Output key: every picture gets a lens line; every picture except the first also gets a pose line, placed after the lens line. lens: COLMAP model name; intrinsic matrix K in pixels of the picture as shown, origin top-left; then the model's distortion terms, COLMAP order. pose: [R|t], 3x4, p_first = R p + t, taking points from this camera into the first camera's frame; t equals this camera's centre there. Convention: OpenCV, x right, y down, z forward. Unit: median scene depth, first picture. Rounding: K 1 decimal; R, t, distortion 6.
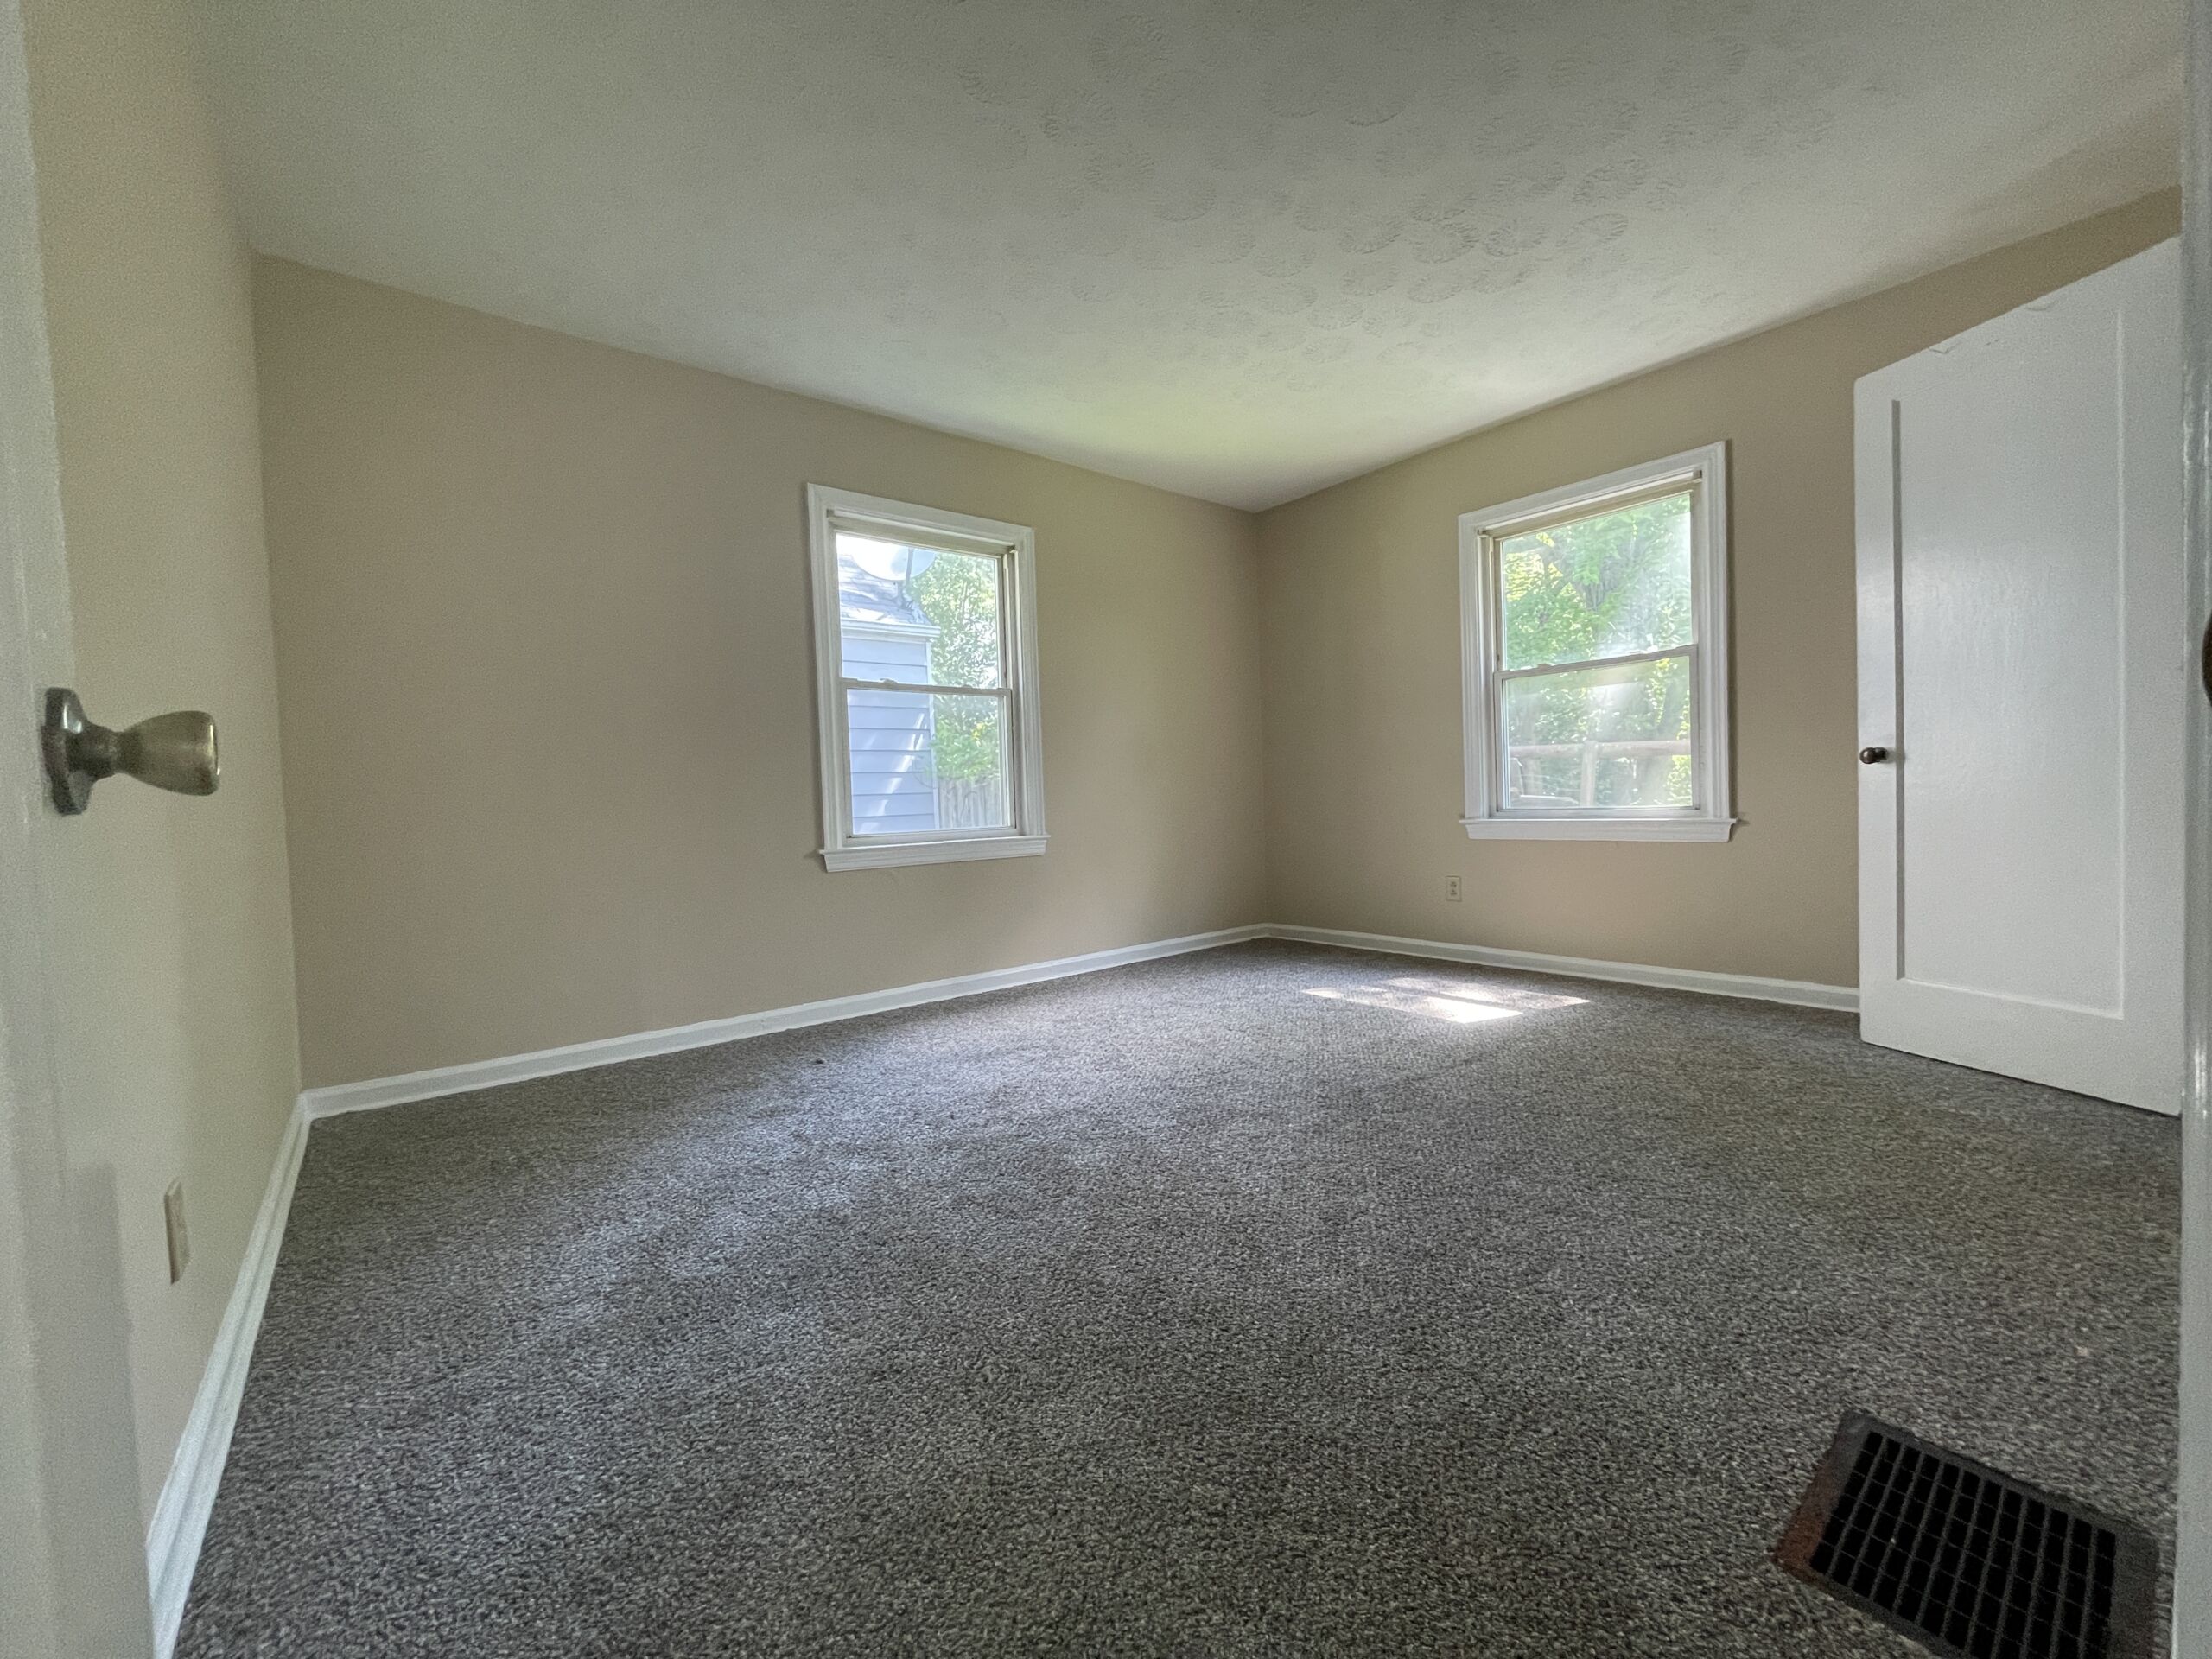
lens RADIAL K [[890.0, 0, 1103.2], [0, 890.0, 824.9], [0, 0, 1]] dist [-0.002246, -0.000688]
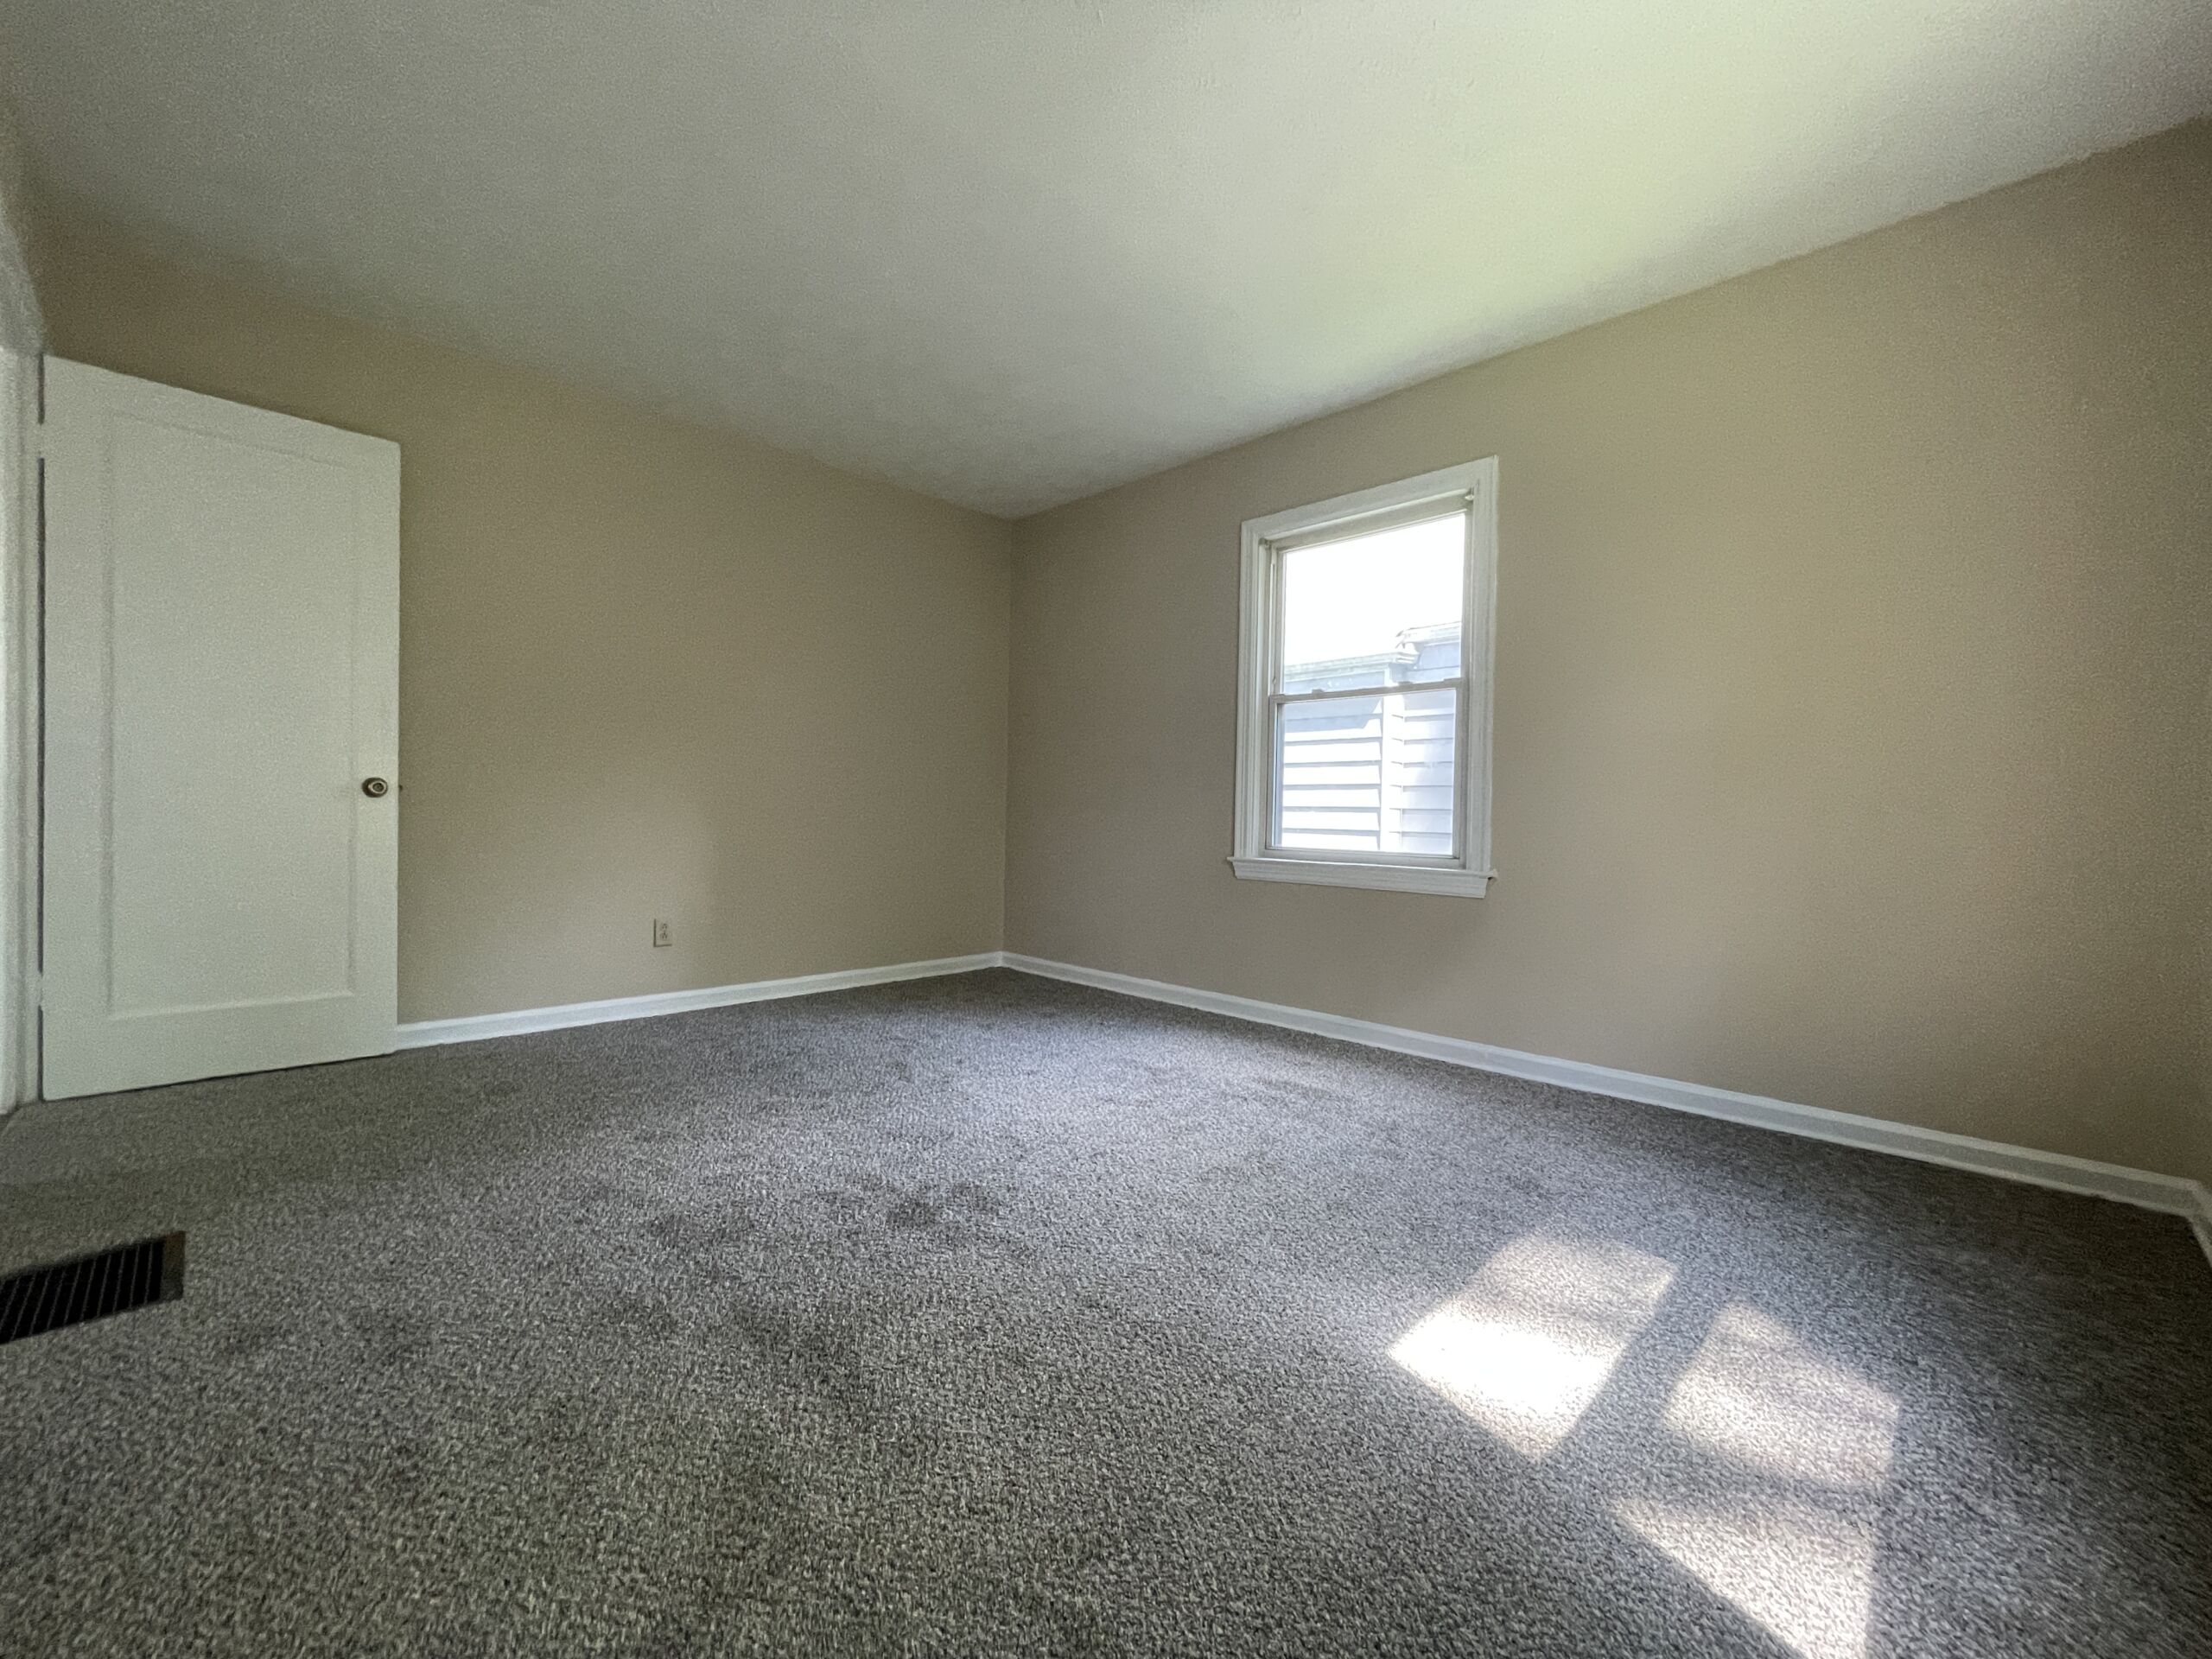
lens RADIAL K [[890.0, 0, 1107.3], [0, 890.0, 815.9], [0, 0, 1]] dist [-0.002246, -0.000688]
pose [[0.114315, 0.040414, -0.992622, 0.740590], [-0.057079, 0.997789, 0.034051, -0.049829], [0.991803, 0.052765, 0.116369, 0.710492]]
